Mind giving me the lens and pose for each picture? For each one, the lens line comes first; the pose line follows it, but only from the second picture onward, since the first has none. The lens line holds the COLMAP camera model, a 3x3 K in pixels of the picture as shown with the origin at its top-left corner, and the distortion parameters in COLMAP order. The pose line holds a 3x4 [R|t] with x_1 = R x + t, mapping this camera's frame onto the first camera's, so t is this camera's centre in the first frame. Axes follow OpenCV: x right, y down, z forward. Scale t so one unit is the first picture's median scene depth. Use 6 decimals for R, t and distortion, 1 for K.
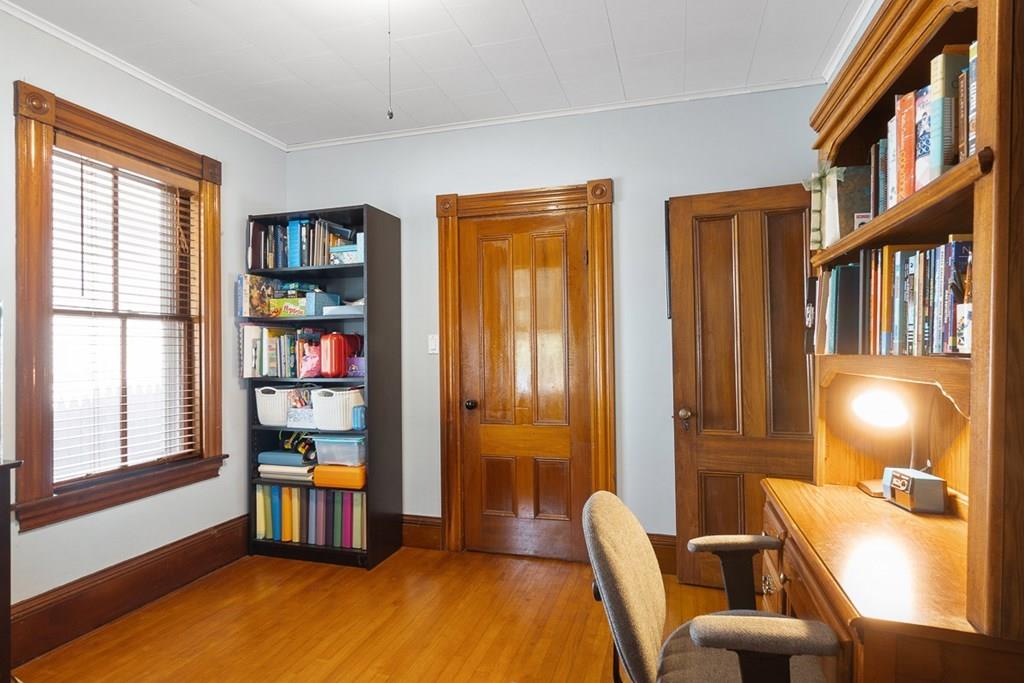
lens RADIAL K [[551.9, 0, 512.4], [0, 551.9, 337.5], [0, 0, 1]] dist [-0.006047, 0.002438]
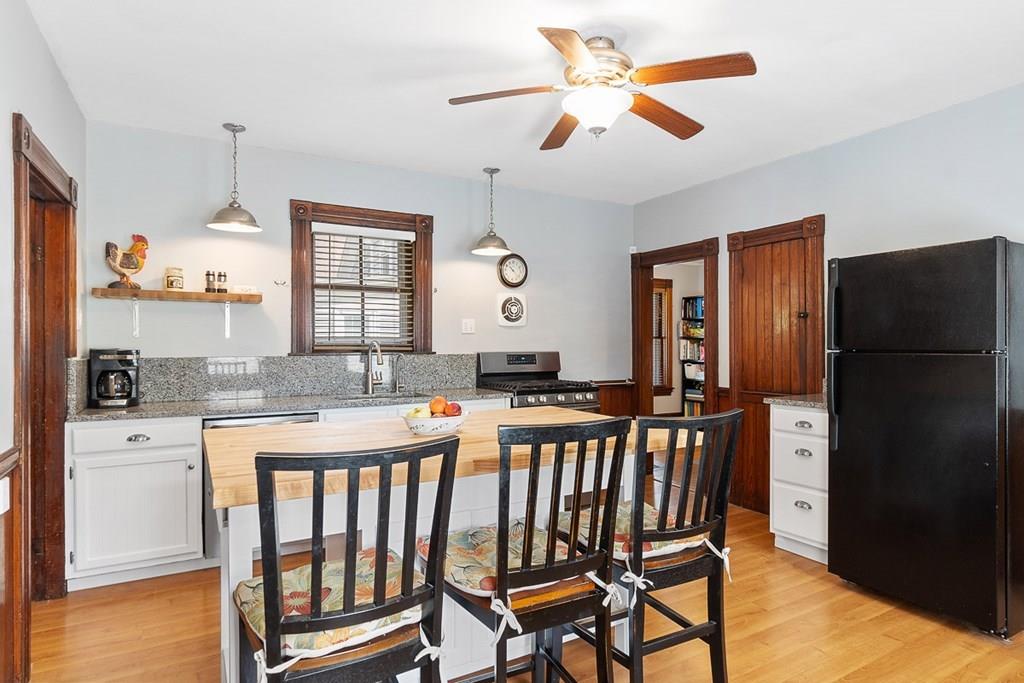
lens RADIAL K [[551.9, 0, 507.6], [0, 551.9, 342.8], [0, 0, 1]] dist [-0.006047, 0.002438]
pose [[0.734318, 0.002040, -0.678802, 0.695222], [-0.007980, 0.999952, -0.005628, 0.013204], [0.678759, 0.009549, 0.734299, -1.494712]]
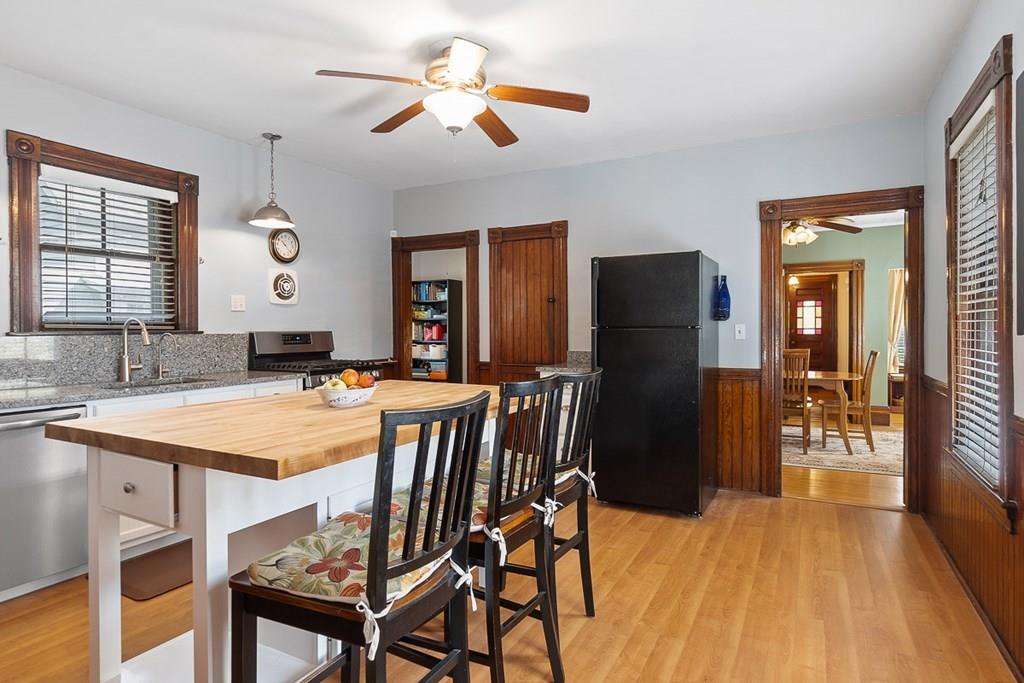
lens RADIAL K [[551.9, 0, 513.9], [0, 551.9, 330.8], [0, 0, 1]] dist [-0.006047, 0.002438]
pose [[0.981600, 0.005613, -0.190867, 0.574546], [-0.005809, 0.999983, -0.000468, 0.022123], [0.190862, 0.001568, 0.981616, -1.619459]]
